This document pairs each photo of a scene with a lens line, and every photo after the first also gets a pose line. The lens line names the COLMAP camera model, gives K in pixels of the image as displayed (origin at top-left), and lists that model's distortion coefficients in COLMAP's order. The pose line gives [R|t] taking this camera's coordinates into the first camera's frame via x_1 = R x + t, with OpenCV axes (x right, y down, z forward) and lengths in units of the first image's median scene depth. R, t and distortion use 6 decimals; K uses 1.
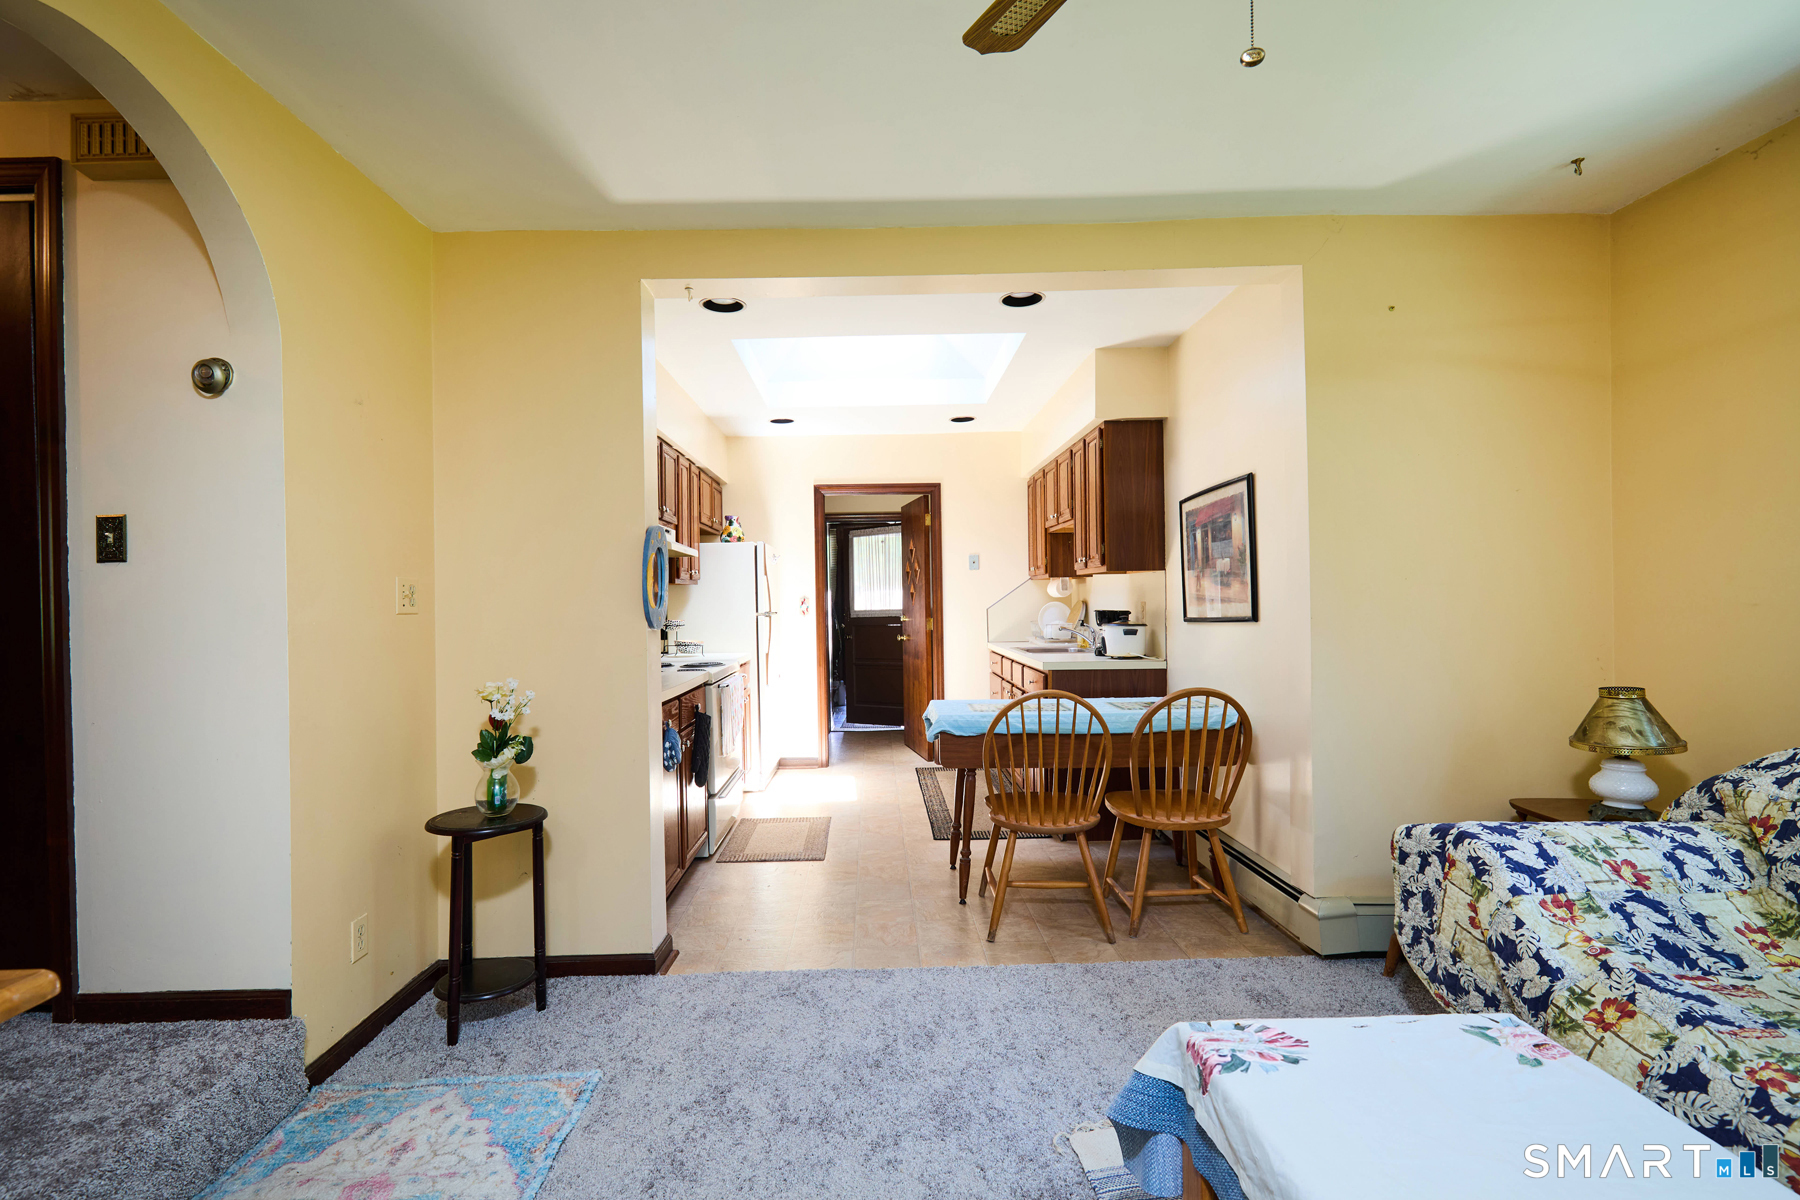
lens RADIAL K [[823.0, 0, 895.0], [0, 823.0, 602.0], [0, 0, 1]] dist [0.001844, -0.000066]
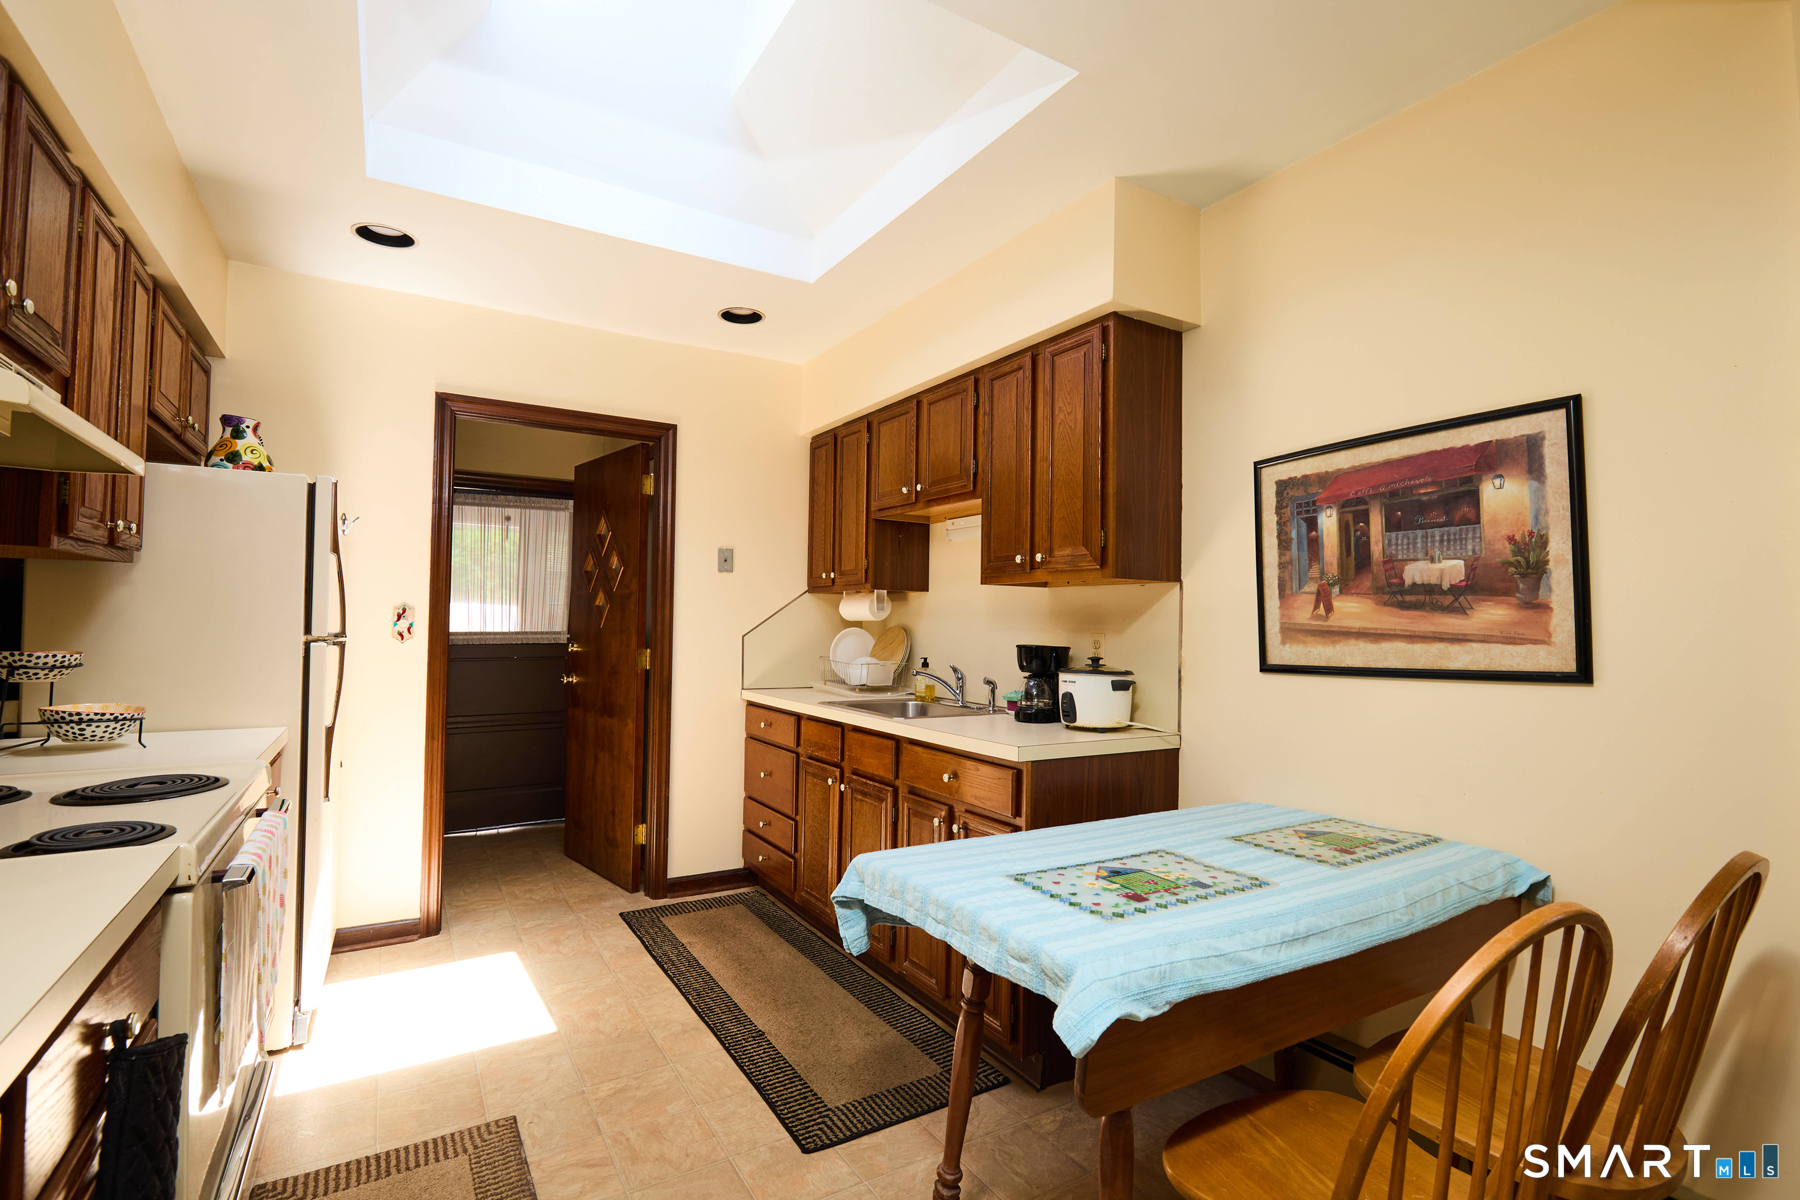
lens RADIAL K [[823.0, 0, 895.0], [0, 823.0, 602.0], [0, 0, 1]] dist [0.001844, -0.000066]
pose [[0.865972, 0.041889, 0.498336, -0.191882], [-0.027497, 0.998967, -0.036190, 0.004111], [-0.499337, 0.017637, 0.866228, 0.763946]]
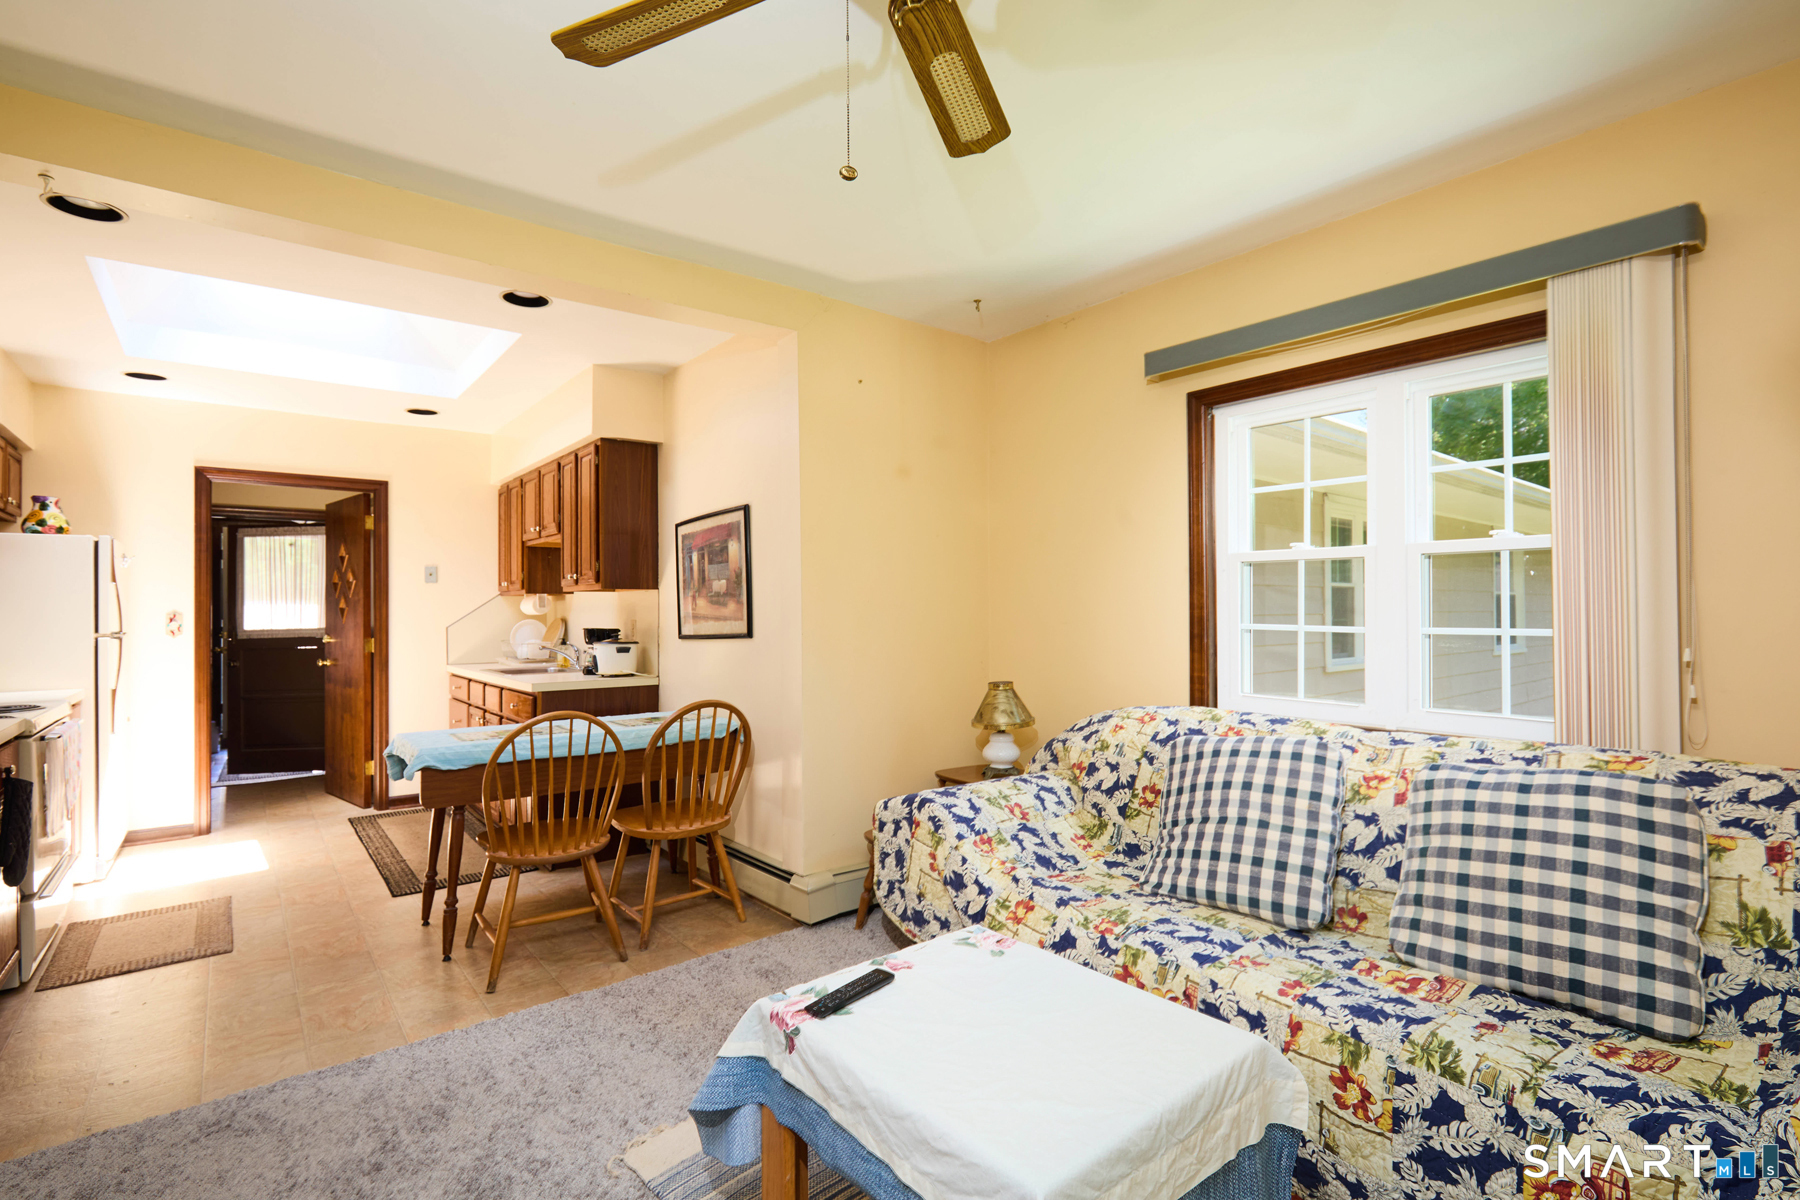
lens RADIAL K [[818.9, 0, 896.2], [0, 818.9, 602.6], [0, 0, 1]] dist [0.000033, -0.000401]
pose [[0.794106, 0.015386, 0.607585, -0.077623], [-0.002409, 0.999751, -0.022168, 0.000363], [-0.607775, 0.016140, 0.793946, 0.001732]]
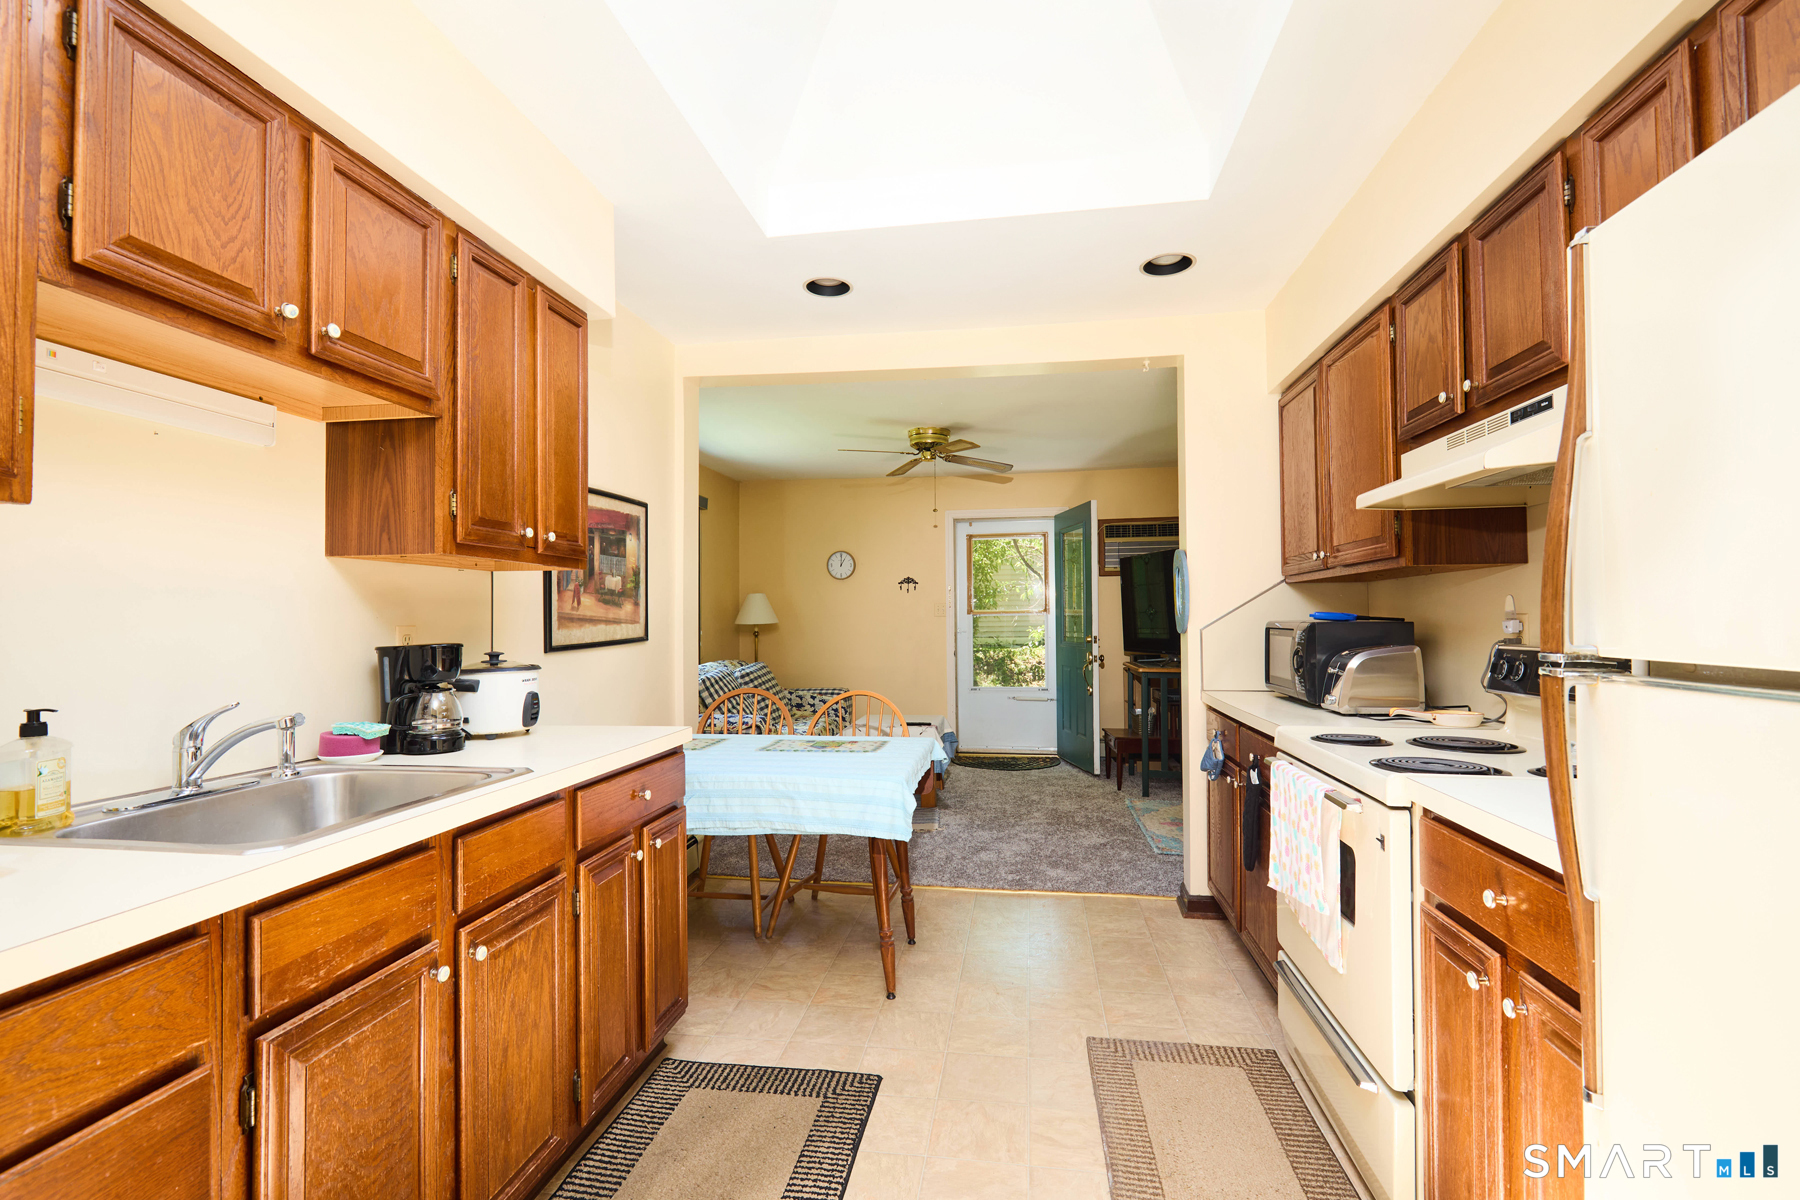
lens RADIAL K [[823.0, 0, 895.0], [0, 823.0, 602.0], [0, 0, 1]] dist [0.001844, -0.000066]
pose [[-0.982094, 0.026460, 0.186522, -0.084531], [0.022631, 0.999488, -0.022631, 0.004526], [-0.187025, -0.018004, -0.982190, 1.982174]]
